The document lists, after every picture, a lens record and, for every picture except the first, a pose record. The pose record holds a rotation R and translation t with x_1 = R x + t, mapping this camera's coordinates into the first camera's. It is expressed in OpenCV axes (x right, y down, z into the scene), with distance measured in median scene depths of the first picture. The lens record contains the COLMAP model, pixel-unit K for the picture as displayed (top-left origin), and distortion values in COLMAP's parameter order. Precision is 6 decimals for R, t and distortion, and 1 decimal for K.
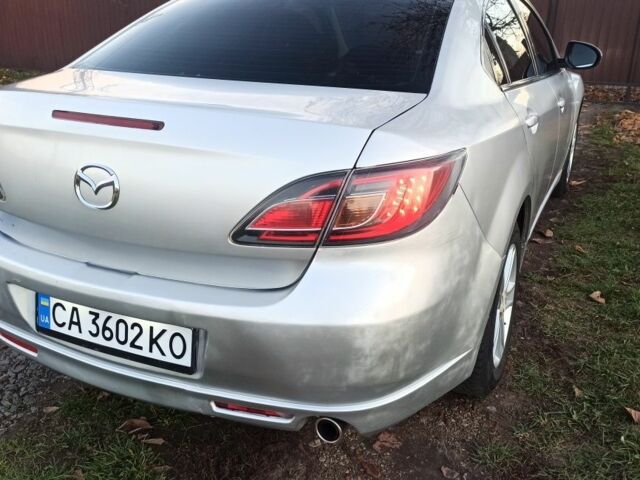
lens RADIAL K [[657.7, 0, 320.0], [0, 657.7, 240.0], [0, 0, 1]] dist [0.054615, -0.014047]
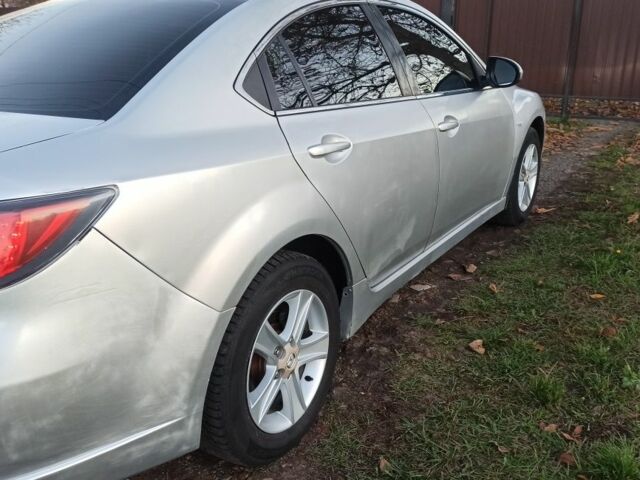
lens RADIAL K [[657.7, 0, 320.0], [0, 657.7, 240.0], [0, 0, 1]] dist [0.054615, -0.014047]
pose [[0.992565, 0.016256, -0.120625, 0.264712], [-0.019339, 0.999514, -0.024438, -0.024331], [0.120169, 0.026589, 0.992397, 0.089962]]
